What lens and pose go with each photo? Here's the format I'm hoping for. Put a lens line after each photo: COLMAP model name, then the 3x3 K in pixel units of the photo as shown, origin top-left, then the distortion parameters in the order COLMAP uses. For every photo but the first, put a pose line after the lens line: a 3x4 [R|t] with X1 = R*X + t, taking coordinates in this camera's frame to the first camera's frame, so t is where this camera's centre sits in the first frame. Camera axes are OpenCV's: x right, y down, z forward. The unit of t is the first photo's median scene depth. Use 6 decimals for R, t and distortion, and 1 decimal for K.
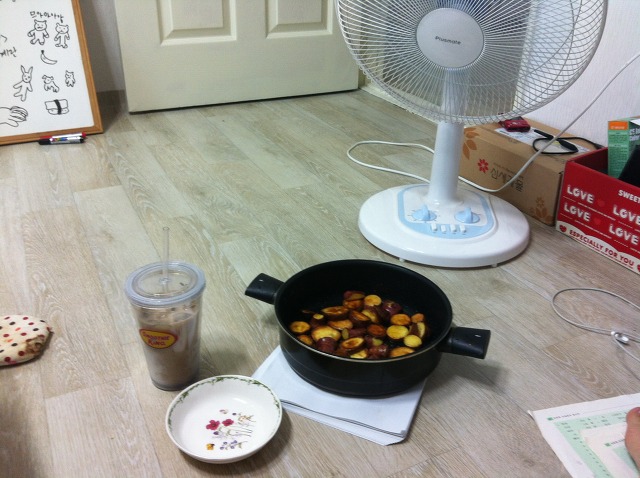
lens RADIAL K [[600.5, 0, 320.0], [0, 600.5, 239.0], [0, 0, 1]] dist [0.024953, -0.126782]
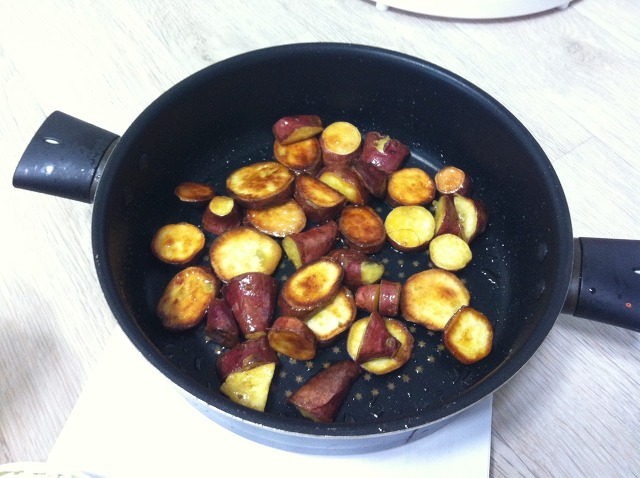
lens RADIAL K [[598.4, 0, 320.0], [0, 598.4, 239.0], [0, 0, 1]] dist [0.086992, -0.277959]
pose [[0.985960, -0.125779, 0.109827, 0.016282], [0.056252, 0.869473, 0.490766, -0.050802], [-0.157220, -0.477698, 0.864342, 0.621031]]
